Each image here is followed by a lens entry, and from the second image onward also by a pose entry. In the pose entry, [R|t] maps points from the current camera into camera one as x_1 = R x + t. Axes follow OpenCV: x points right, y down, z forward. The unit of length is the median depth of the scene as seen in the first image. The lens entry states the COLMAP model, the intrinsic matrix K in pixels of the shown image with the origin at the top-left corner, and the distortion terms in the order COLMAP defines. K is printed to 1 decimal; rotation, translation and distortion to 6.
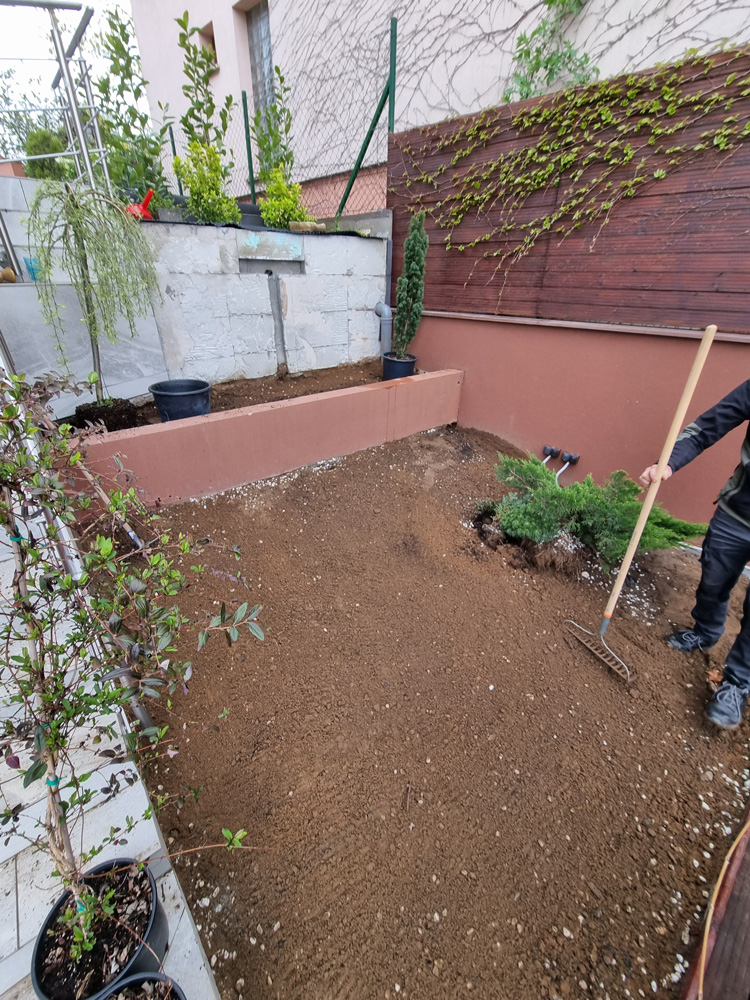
lens RADIAL K [[409.2, 0, 375.0], [0, 409.2, 500.0], [0, 0, 1]] dist [0.002286, 0.000228]
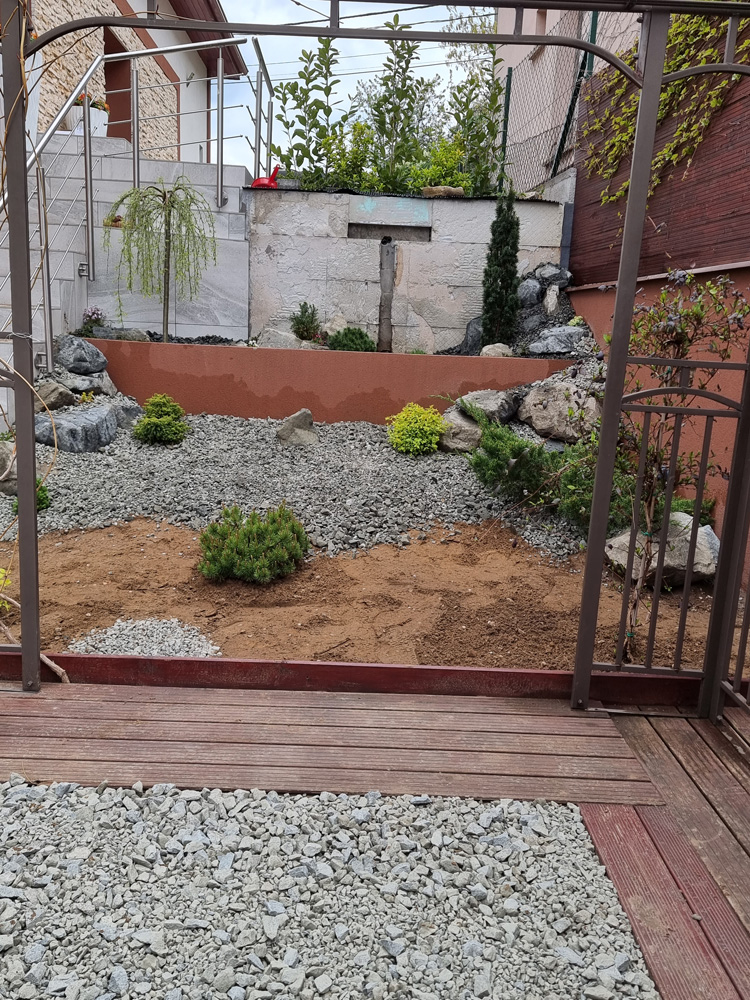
lens RADIAL K [[863.2, 0, 375.0], [0, 863.2, 500.0], [0, 0, 1]] dist [0.059233, -0.055972]
pose [[0.789032, 0.142618, -0.597569, 0.947224], [-0.322776, 0.923851, -0.205705, 0.363307], [0.522728, 0.355189, 0.774982, -0.261051]]
